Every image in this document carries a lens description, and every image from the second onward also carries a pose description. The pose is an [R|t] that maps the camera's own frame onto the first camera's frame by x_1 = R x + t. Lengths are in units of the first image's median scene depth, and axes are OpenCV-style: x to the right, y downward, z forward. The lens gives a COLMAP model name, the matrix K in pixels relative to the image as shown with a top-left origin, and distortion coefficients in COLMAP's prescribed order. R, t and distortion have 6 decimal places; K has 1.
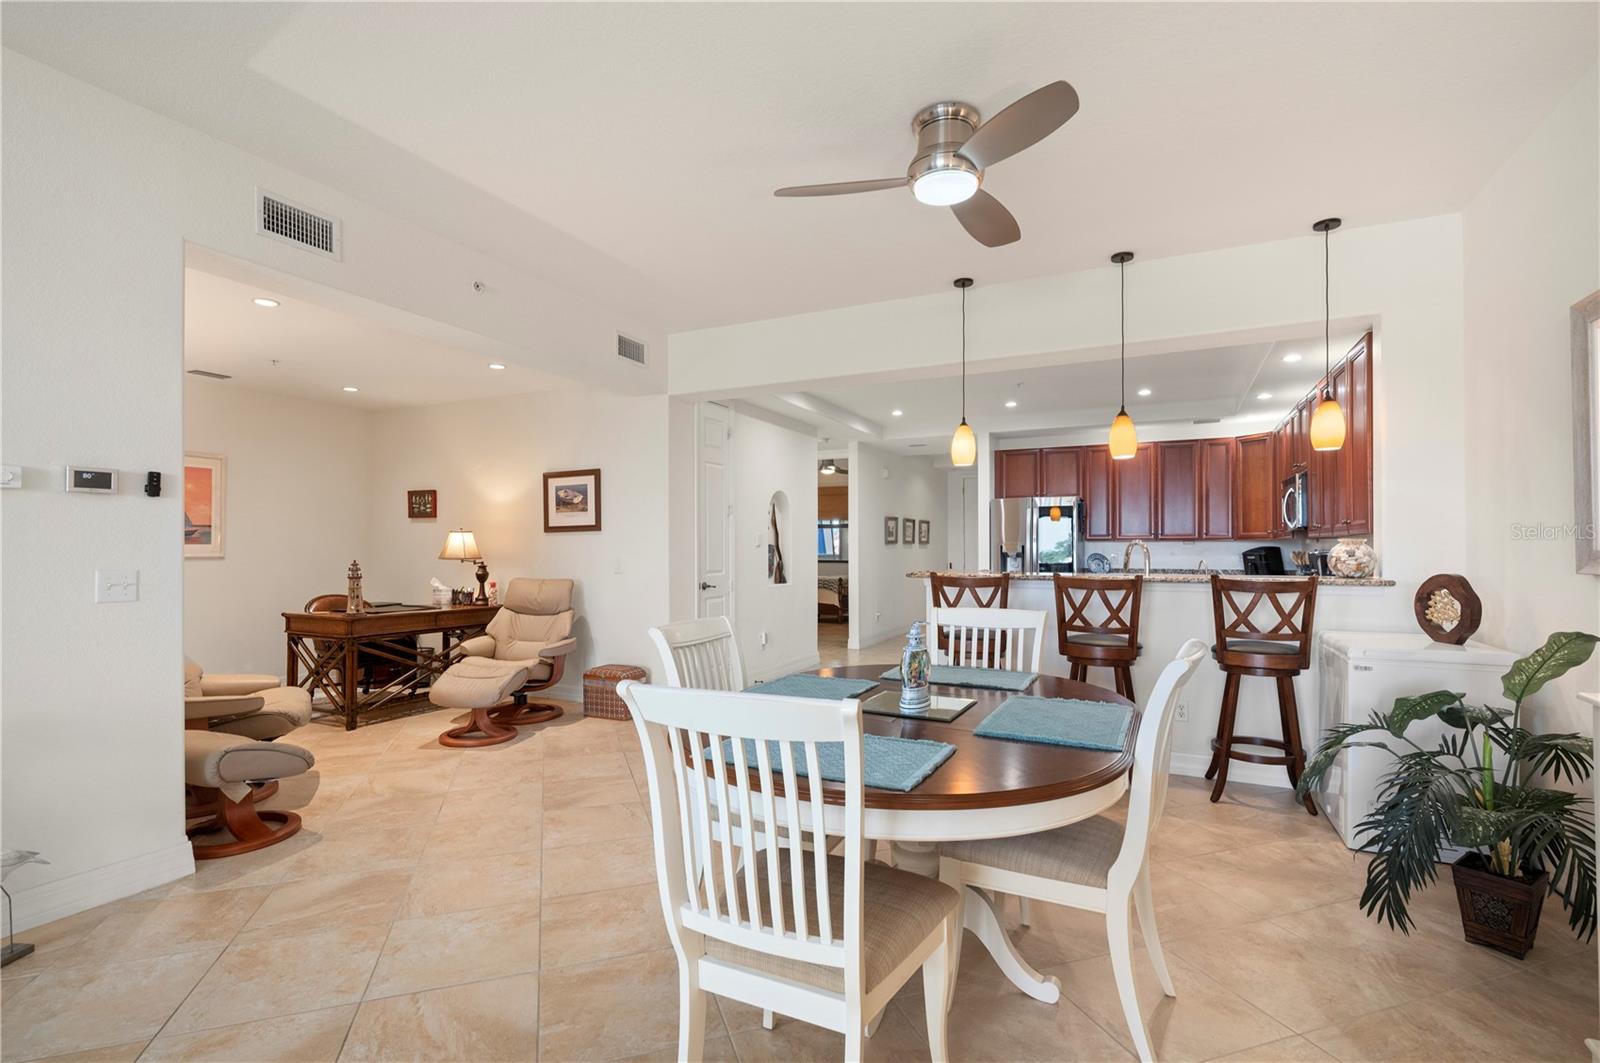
lens RADIAL K [[745.1, 0, 789.9], [0, 745.1, 530.1], [0, 0, 1]] dist [-0.002154, 0.000068]
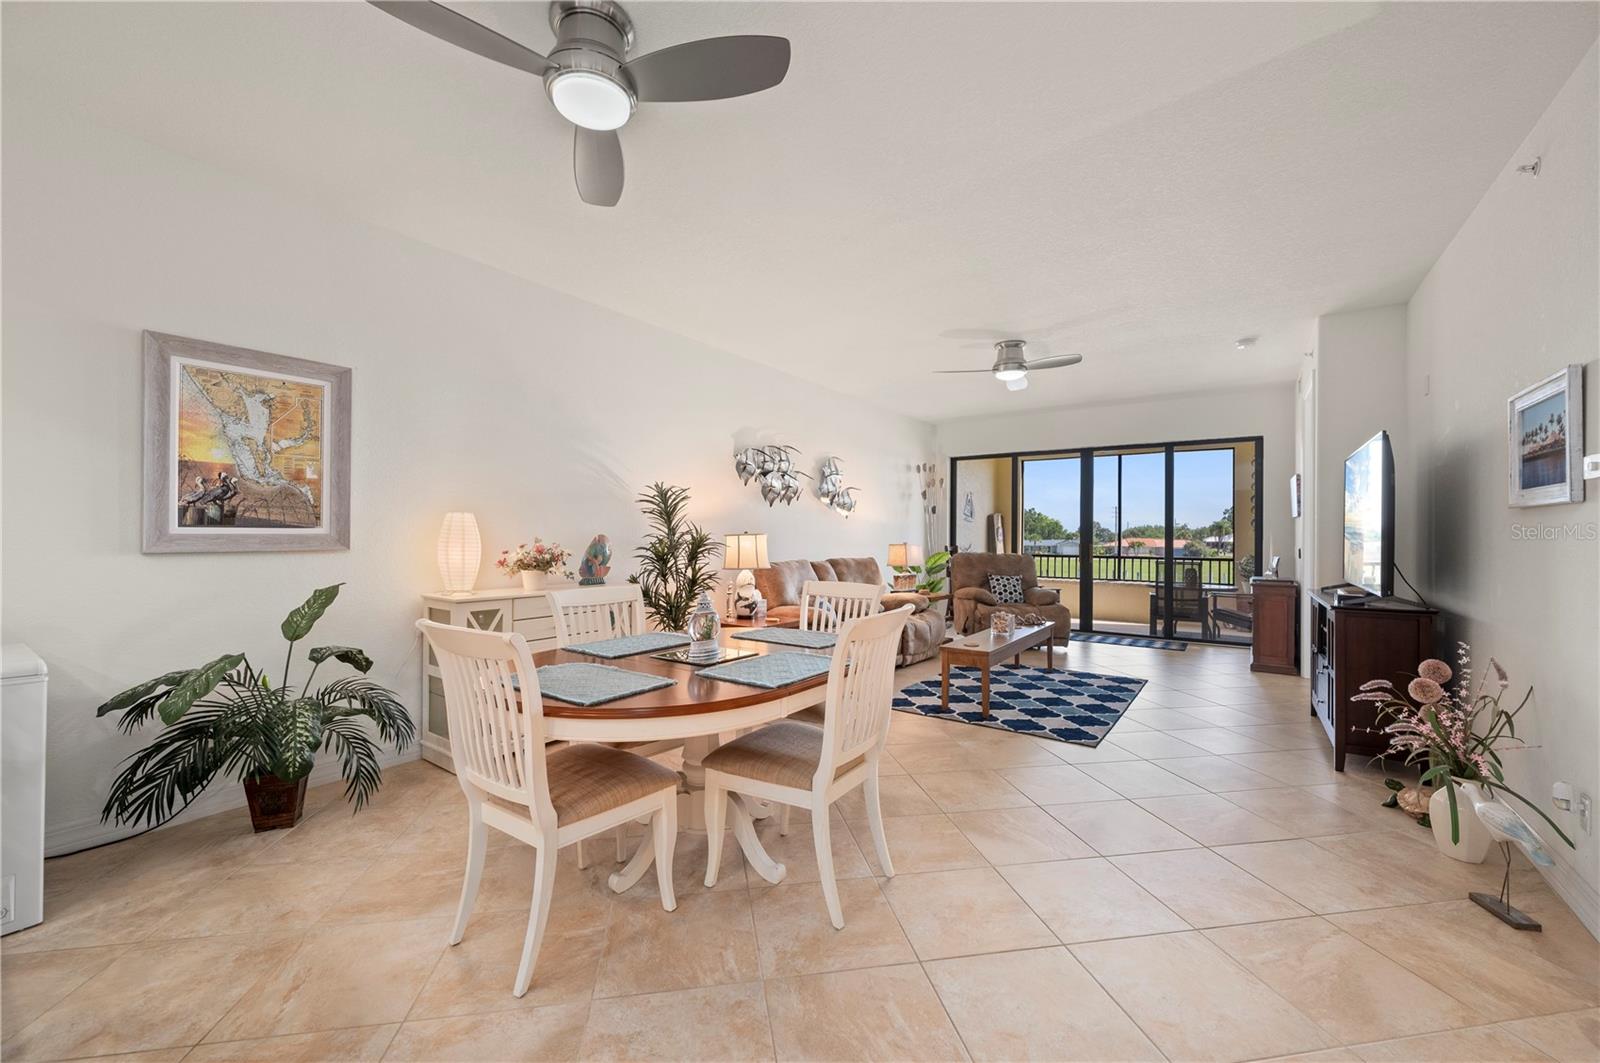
lens RADIAL K [[636.2, 0, 802.2], [0, 636.2, 535.5], [0, 0, 1]] dist [-0.004123, 0.001910]
pose [[-0.989866, -0.005713, 0.141889, -0.076309], [-0.008777, 0.999741, -0.020981, 0.022363], [-0.141732, -0.022013, -0.989660, 1.019594]]
